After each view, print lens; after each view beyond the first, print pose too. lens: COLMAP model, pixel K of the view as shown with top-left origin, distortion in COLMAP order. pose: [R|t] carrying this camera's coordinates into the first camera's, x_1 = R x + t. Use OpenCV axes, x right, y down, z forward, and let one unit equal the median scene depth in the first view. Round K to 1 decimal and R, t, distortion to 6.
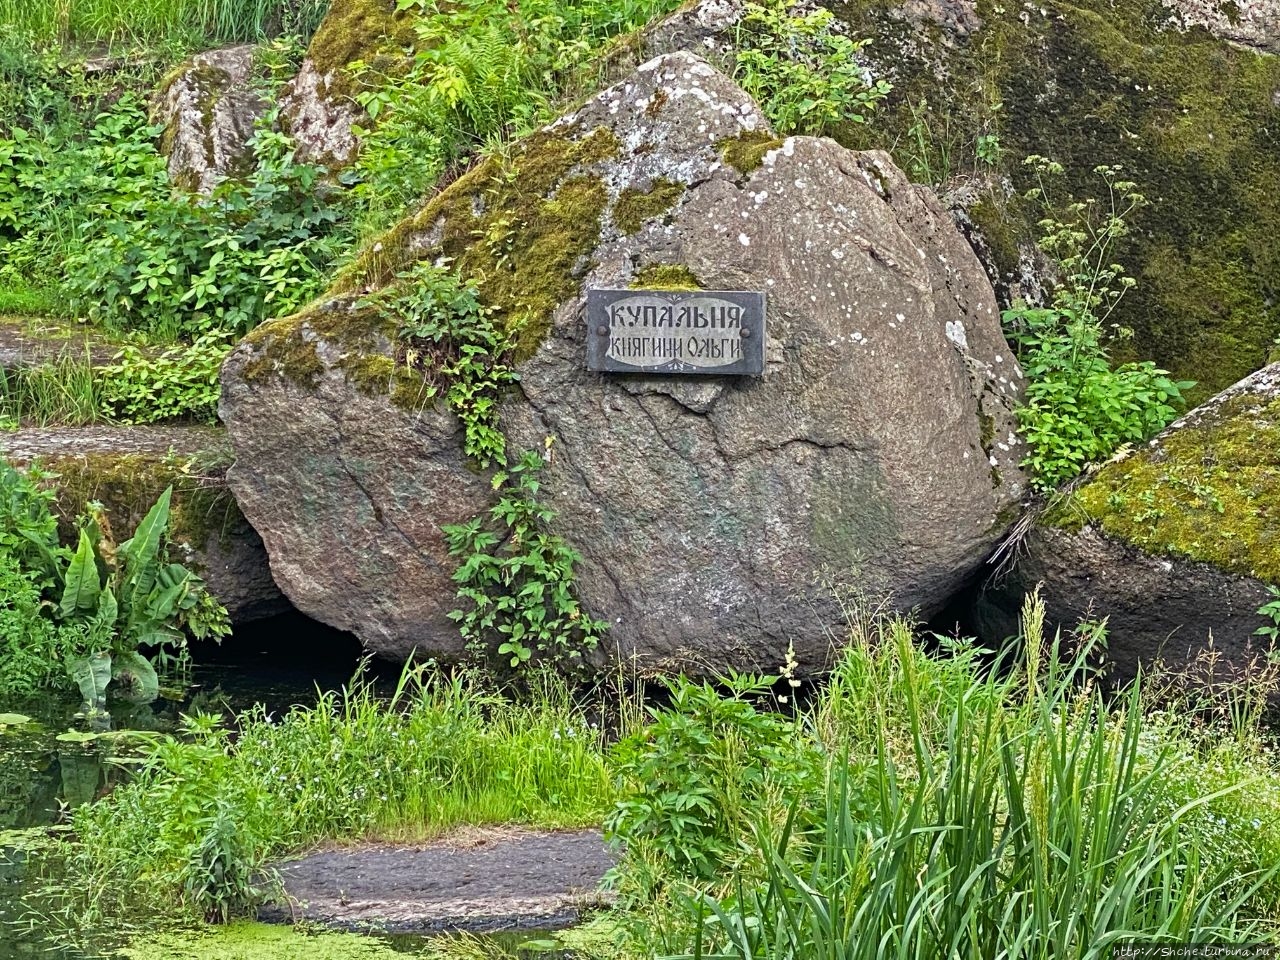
lens RADIAL K [[3904.2, 0, 667.3], [0, 3904.2, 410.9], [0, 0, 1]] dist [0.212405, 0.000000]
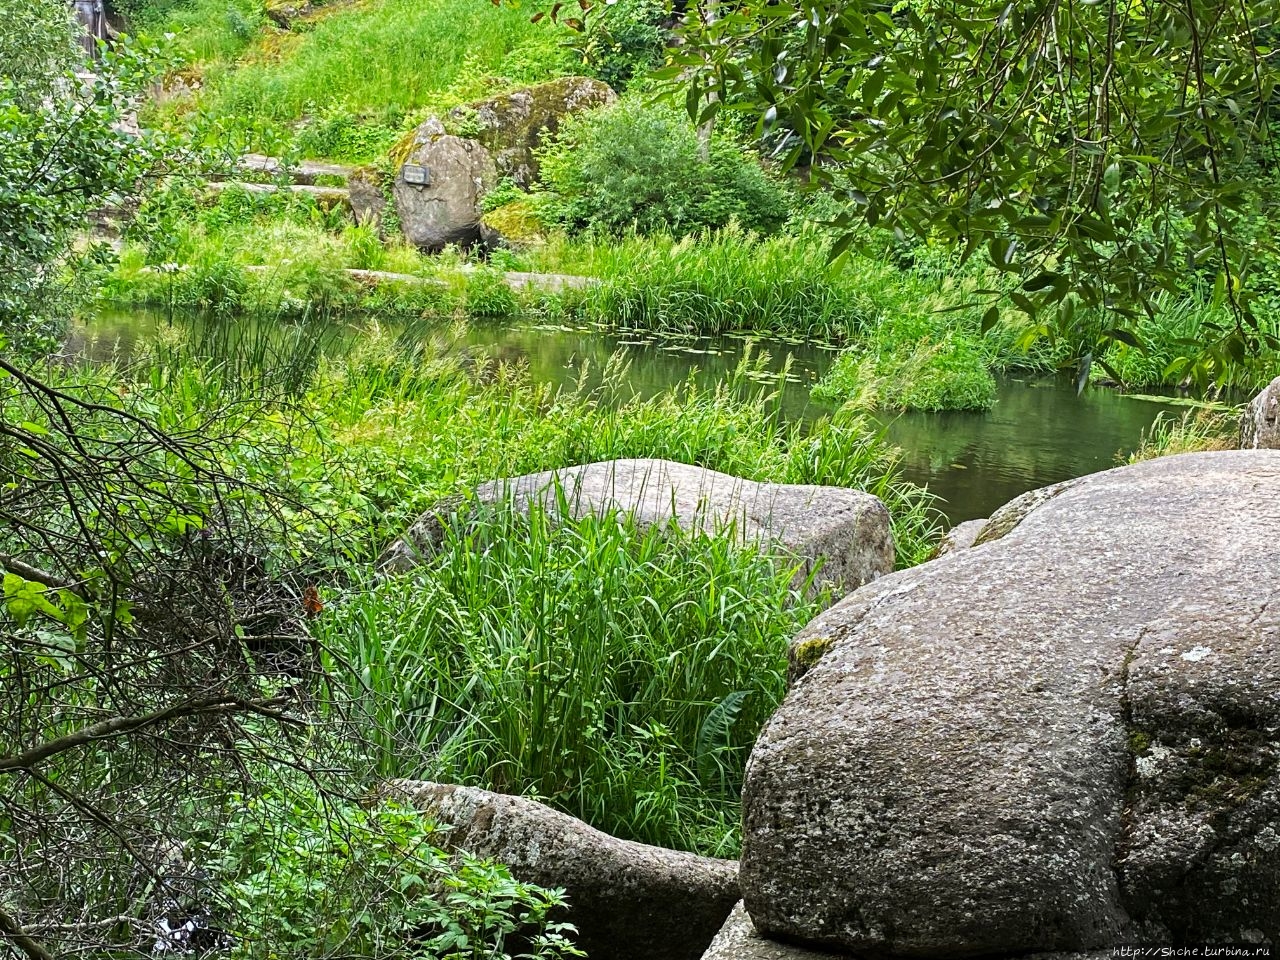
lens RADIAL K [[1793.9, 0, 633.4], [0, 1793.9, 463.2], [0, 0, 1]] dist [0.117667, 0.000000]
pose [[0.893027, 0.135711, -0.429053, 1.247252], [-0.089621, 0.987978, 0.125964, 0.028021], [0.440989, -0.074037, 0.894453, -0.910904]]
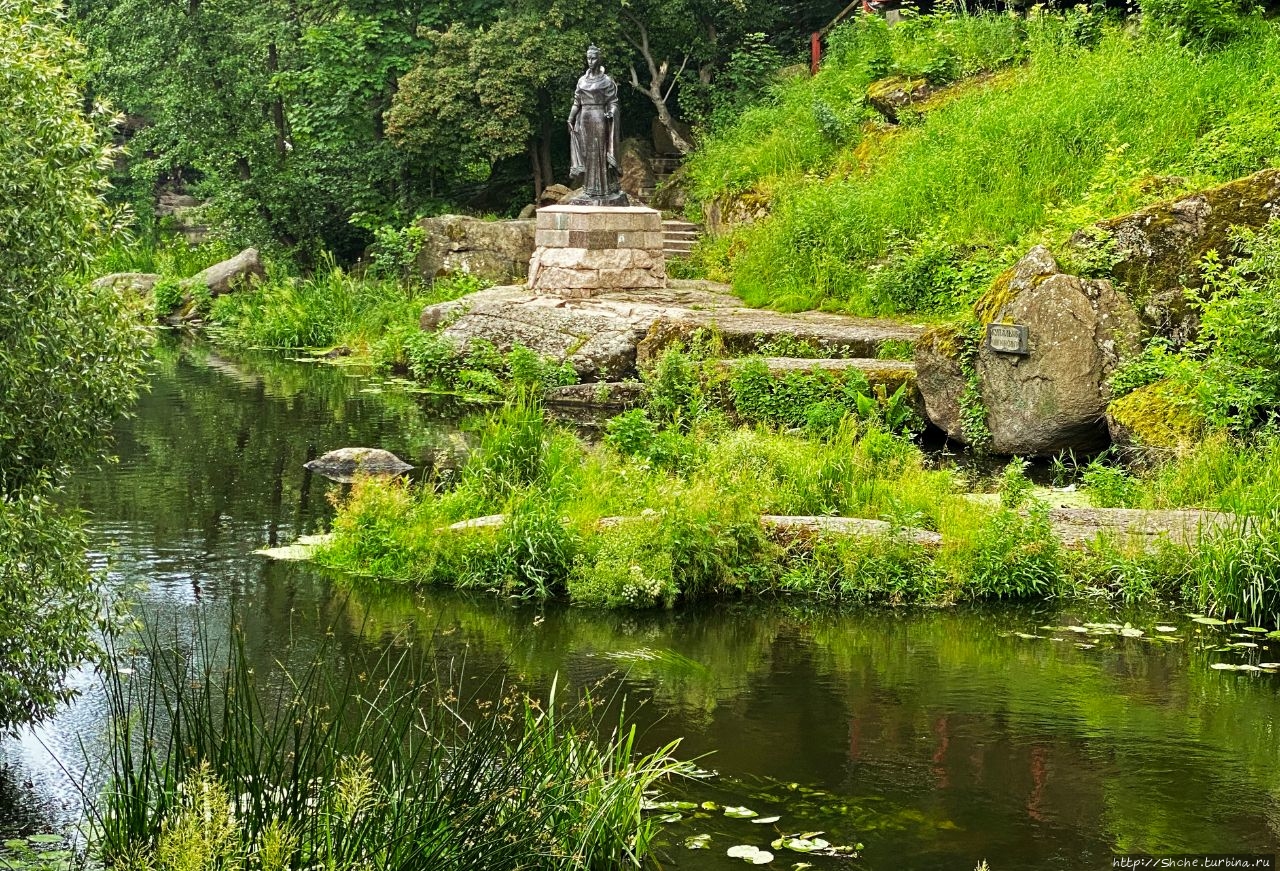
lens RADIAL K [[2412.0, 0, 647.9], [0, 2412.0, 437.5], [0, 0, 1]] dist [0.069455, 0.000000]
pose [[0.665476, 0.078941, -0.742233, 1.196415], [-0.059758, 0.996834, 0.052442, -0.024962], [0.744023, 0.009455, 0.668087, -0.448277]]
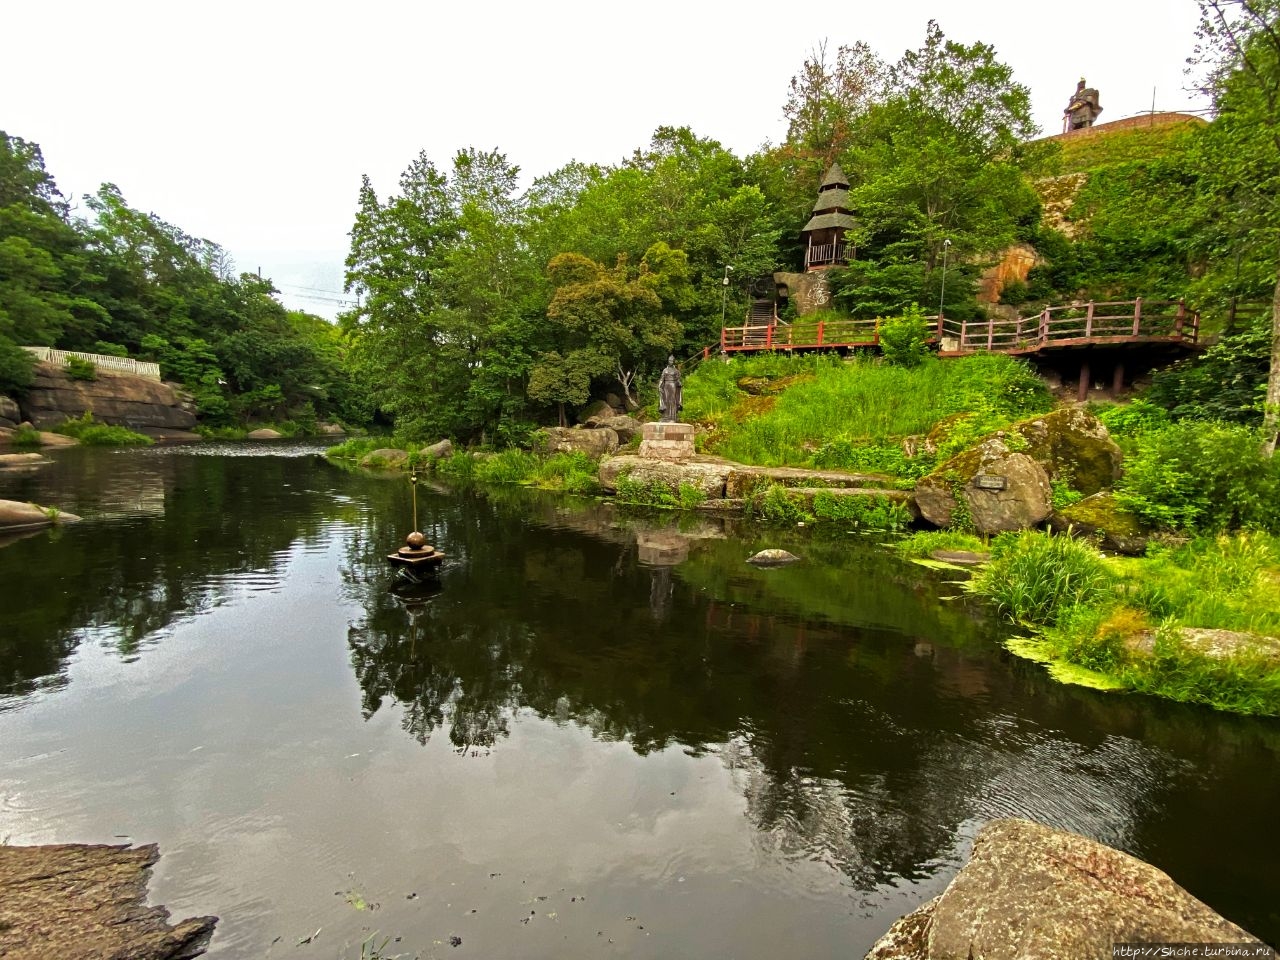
lens RADIAL K [[608.7, 0, 641.5], [0, 608.7, 494.1], [0, 0, 1]] dist [0.019729, -0.024768]
pose [[0.884617, 0.065666, -0.461672, -0.042919], [-0.056020, 0.997830, 0.034585, -0.001739], [0.462941, -0.004732, 0.886376, -0.196538]]
